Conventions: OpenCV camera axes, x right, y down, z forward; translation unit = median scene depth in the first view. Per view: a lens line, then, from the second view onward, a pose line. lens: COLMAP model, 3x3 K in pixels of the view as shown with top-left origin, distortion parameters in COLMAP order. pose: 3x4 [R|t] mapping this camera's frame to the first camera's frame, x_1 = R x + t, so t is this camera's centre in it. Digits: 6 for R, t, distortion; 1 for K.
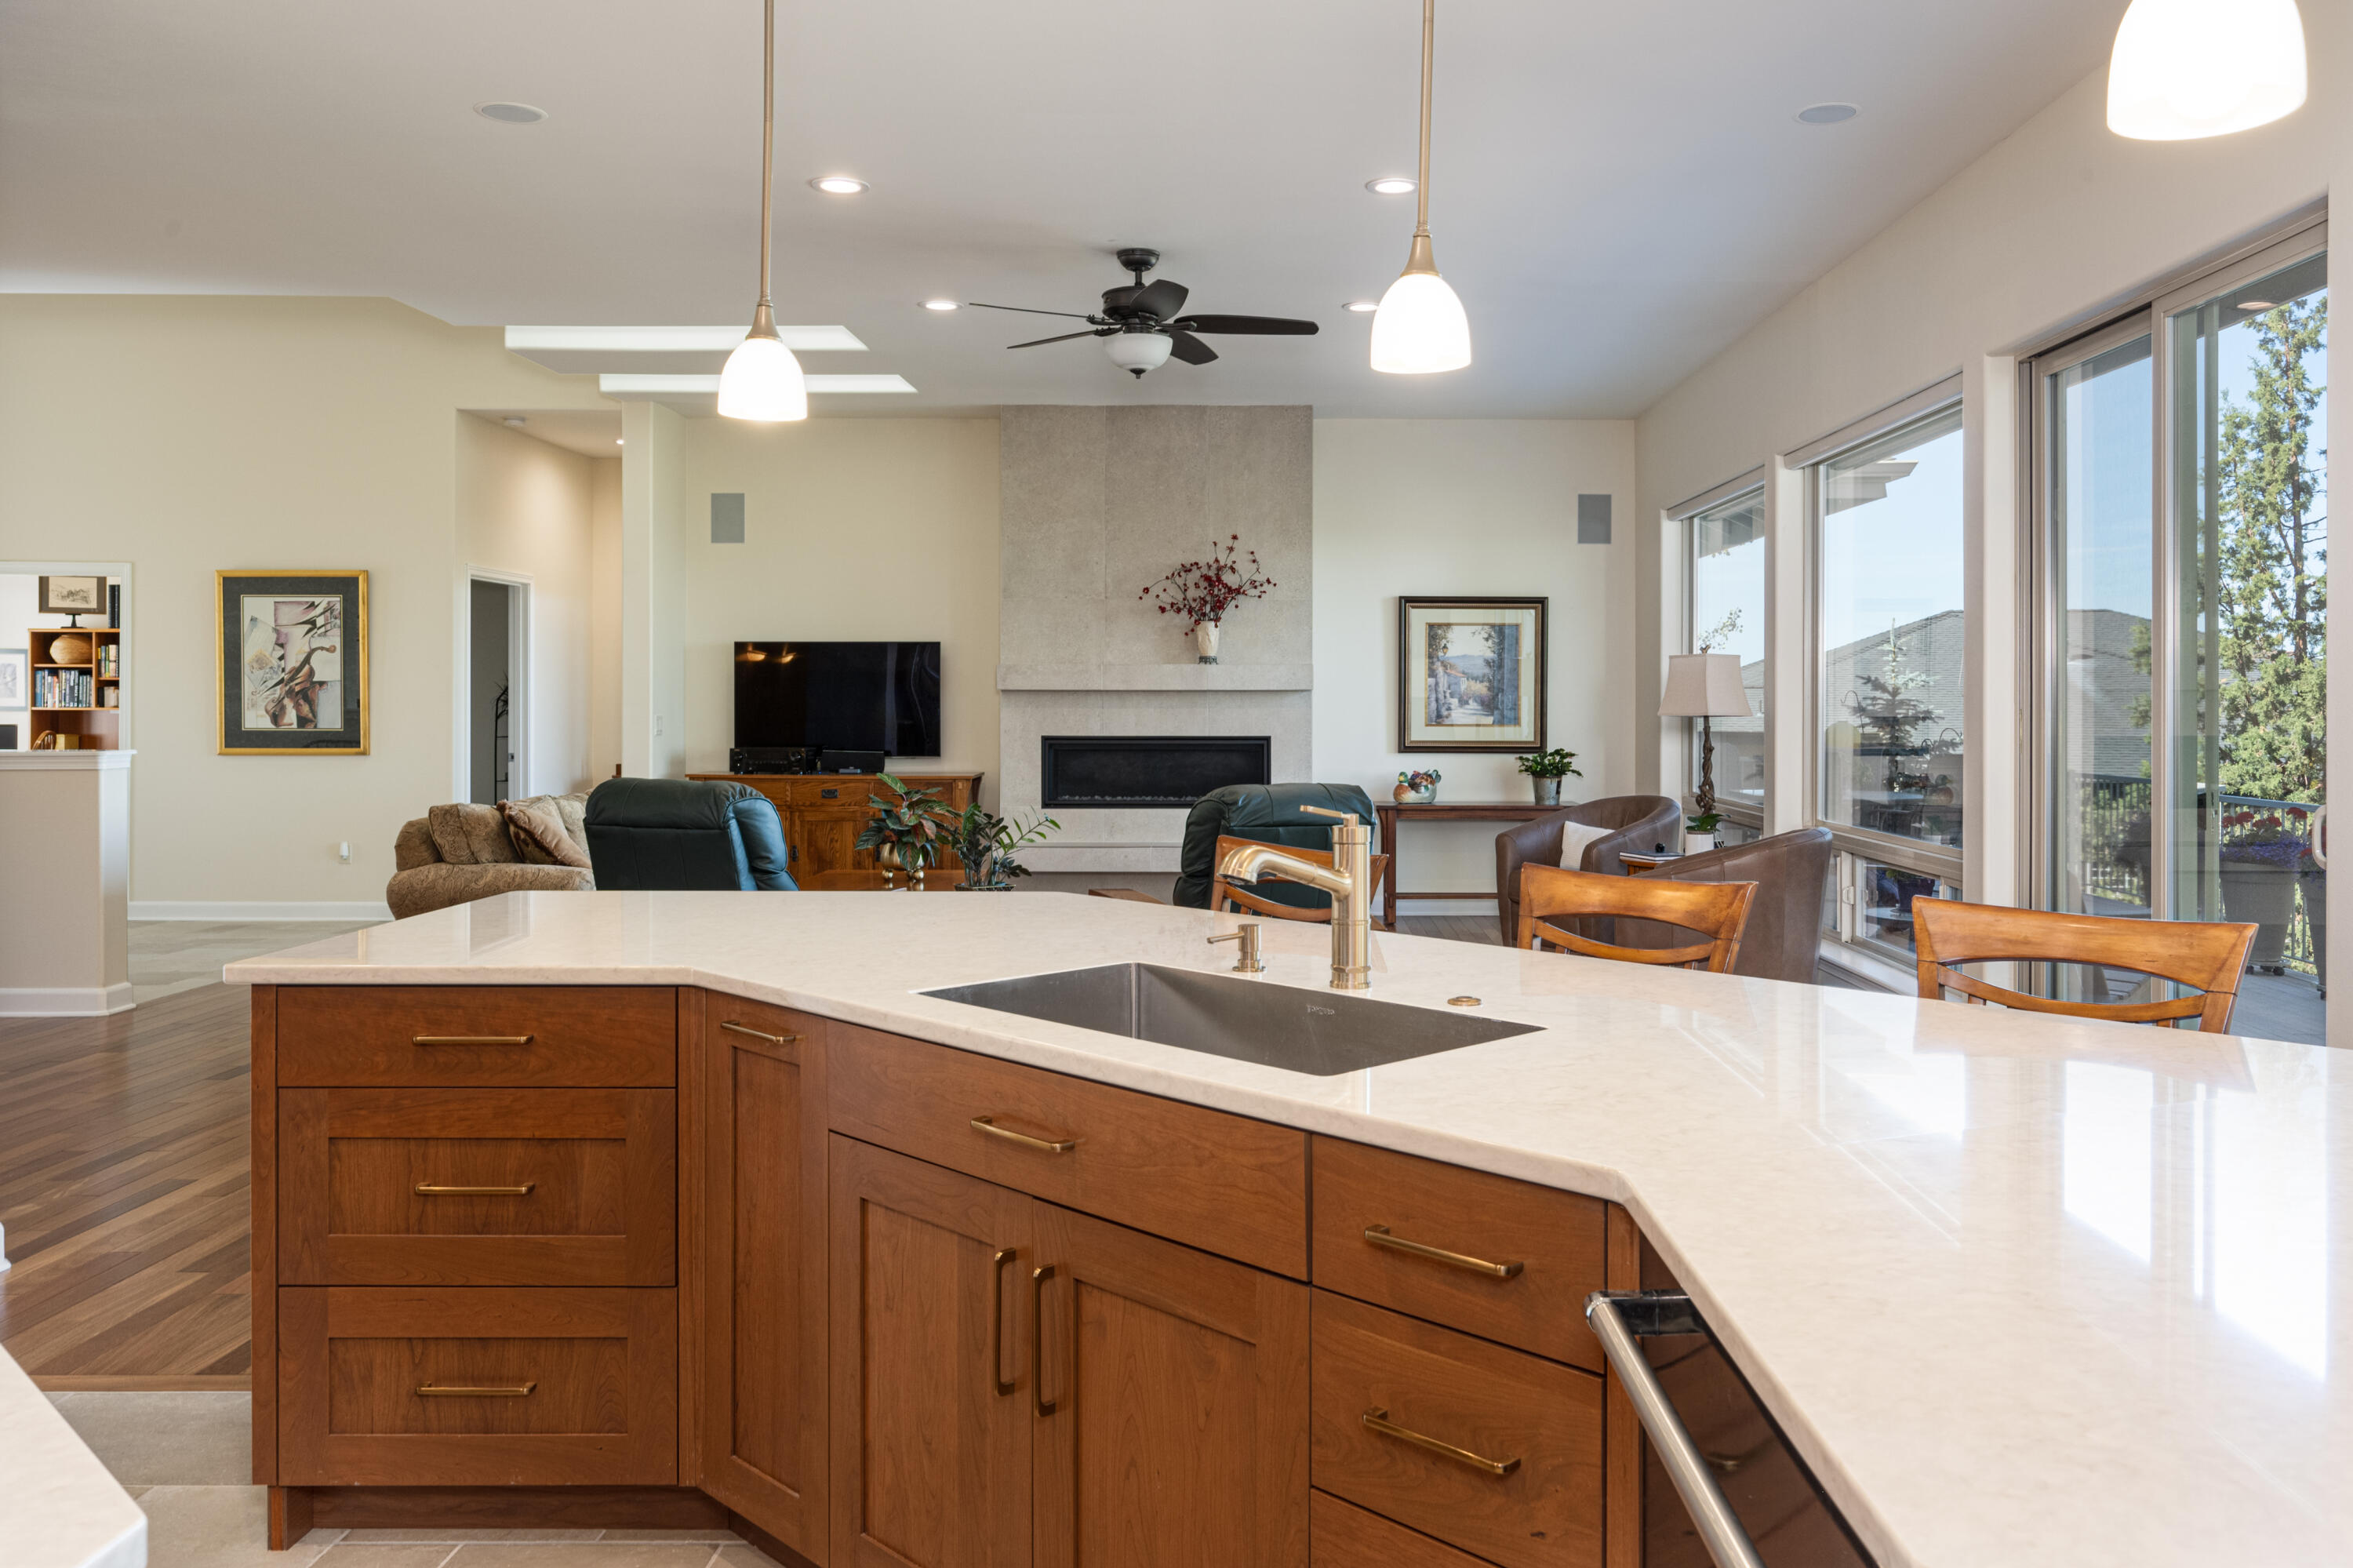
lens RADIAL K [[1789.1, 0, 1275.4], [0, 1789.1, 703.5], [0, 0, 1]] dist [0.005830, -0.004783]
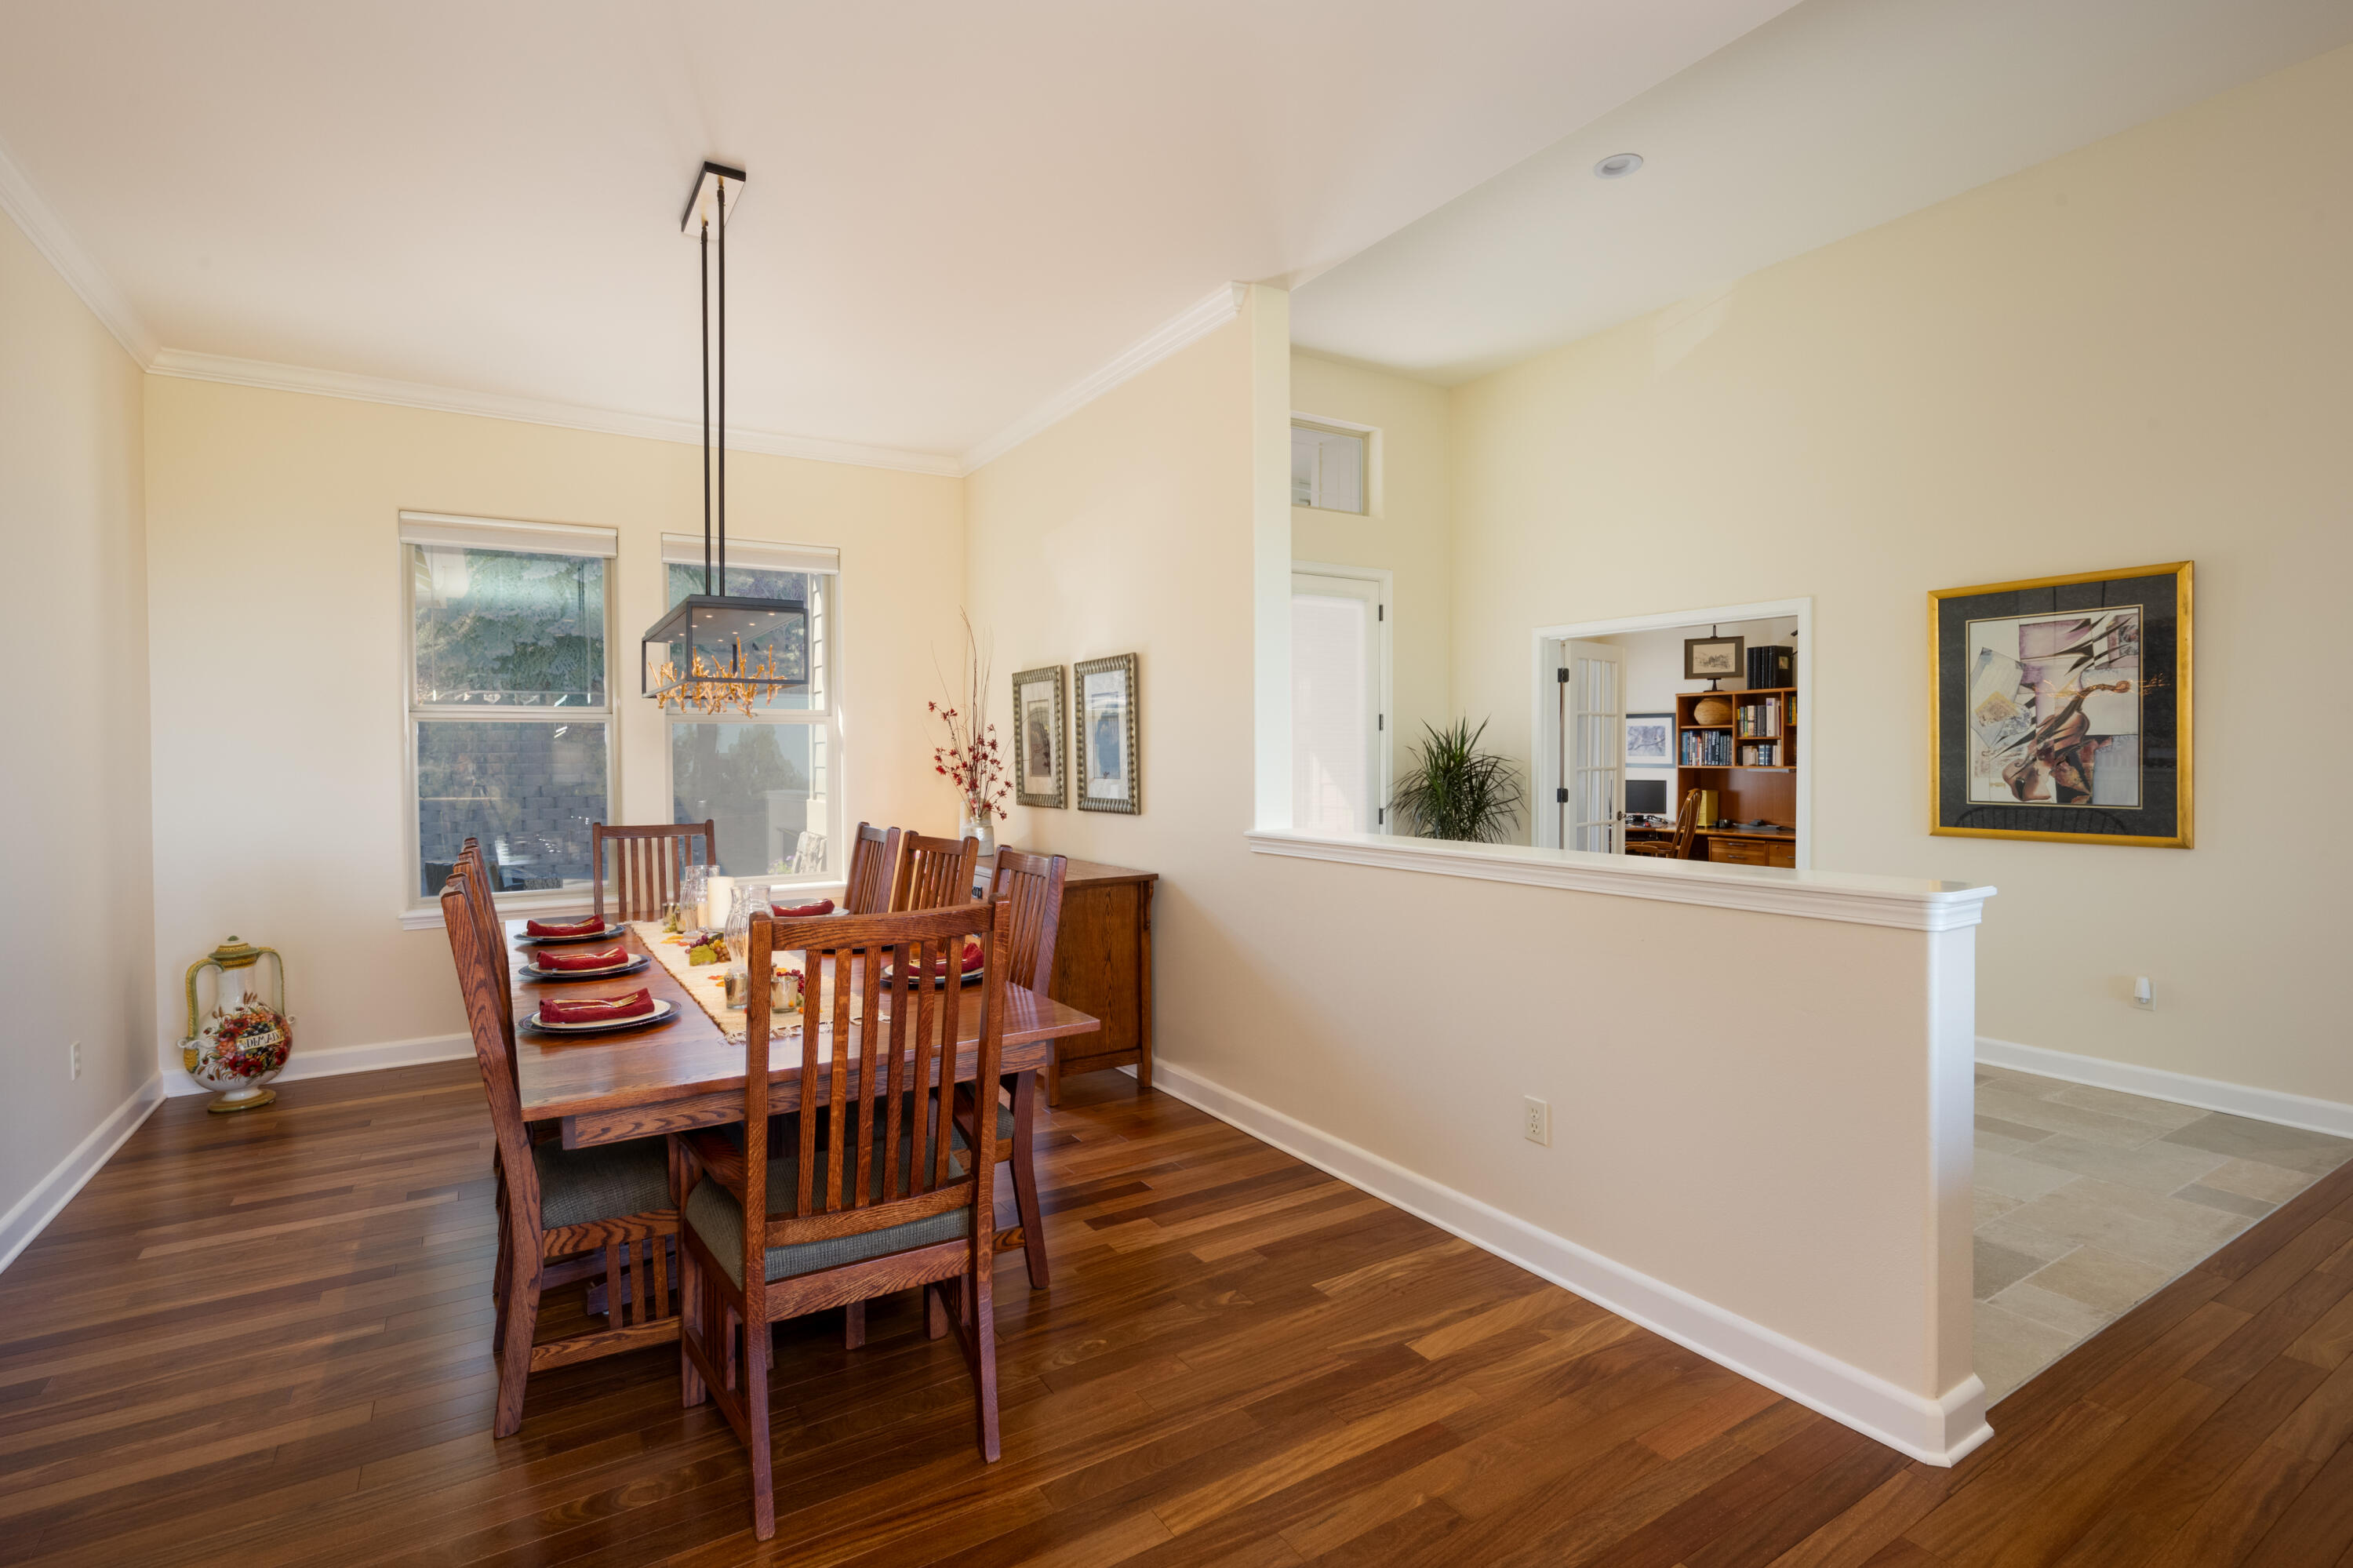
lens RADIAL K [[1086.4, 0, 1156.9], [0, 1086.4, 766.9], [0, 0, 1]] dist [-0.001852, 0.000005]
pose [[0.518315, 0.005241, -0.855173, -0.363551], [0.005519, 0.999940, 0.009473, -0.006310], [0.855172, -0.009630, 0.518255, 0.477241]]
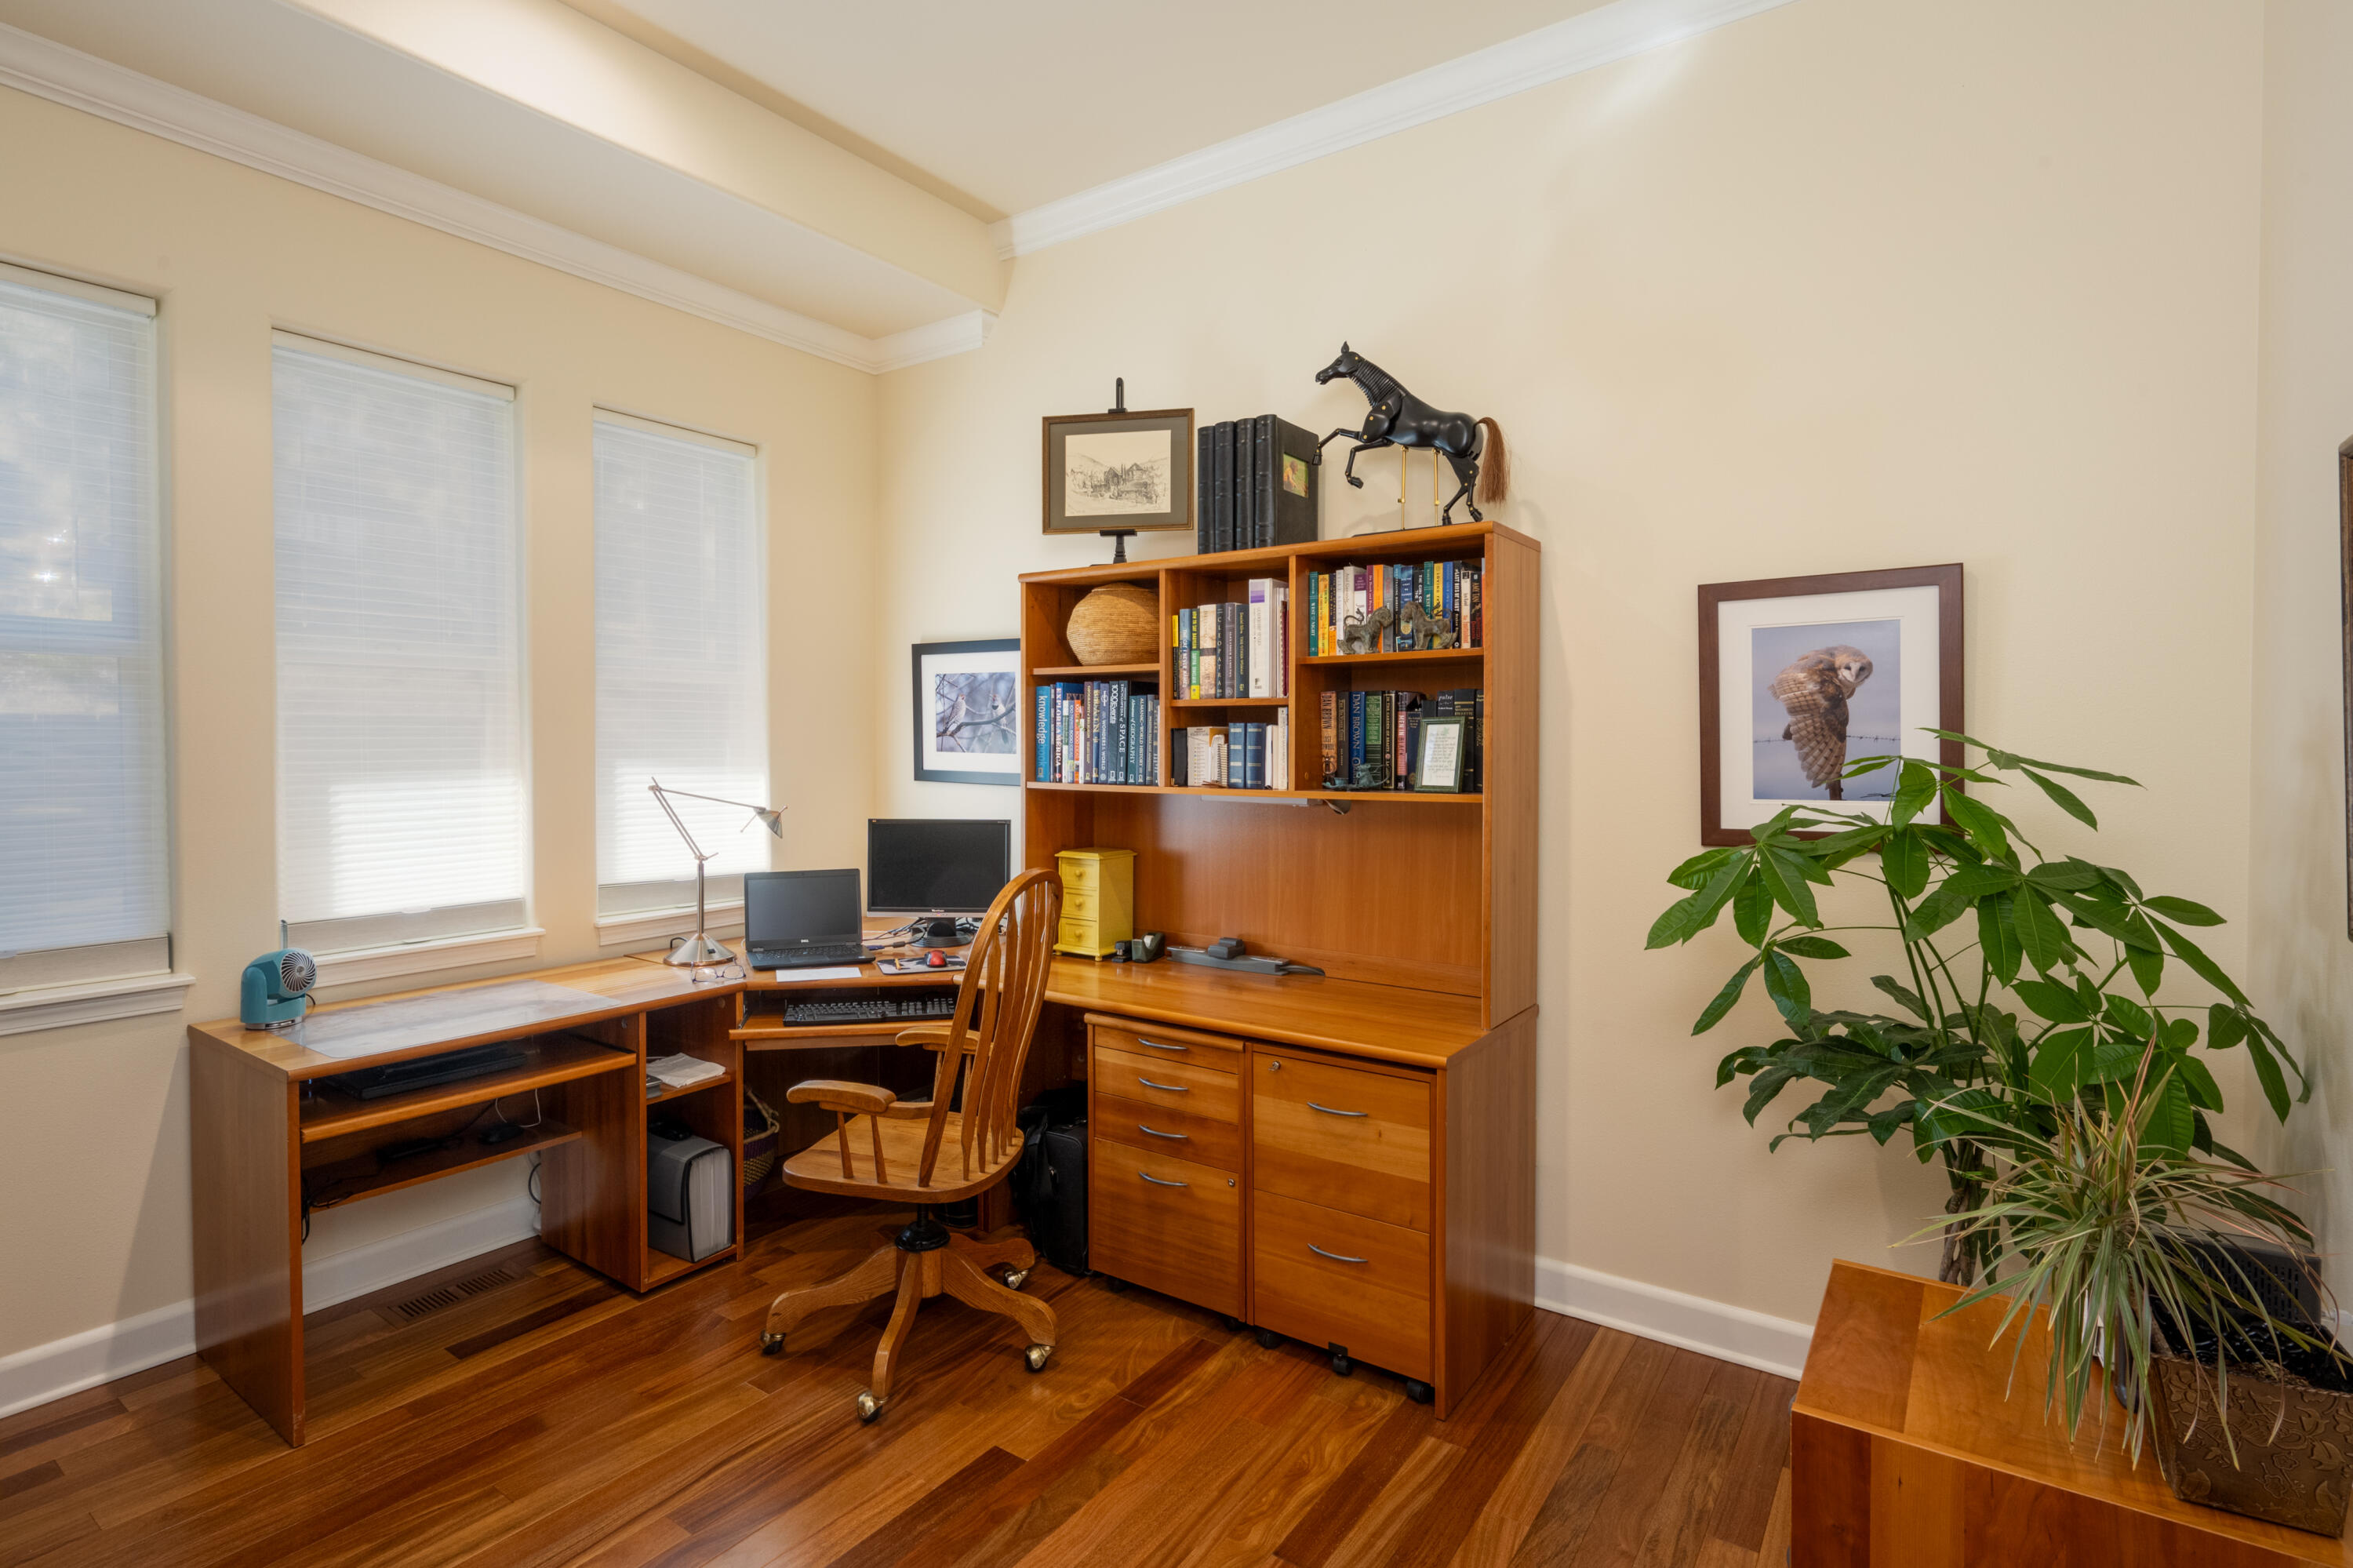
lens RADIAL K [[1086.4, 0, 1175.7], [0, 1086.4, 765.8], [0, 0, 1]] dist [-0.001852, 0.000005]
pose [[0.829312, 0.011845, -0.558660, -0.675364], [-0.000668, 0.999796, 0.020206, -0.007483], [0.558785, -0.016384, 0.829151, 1.034906]]
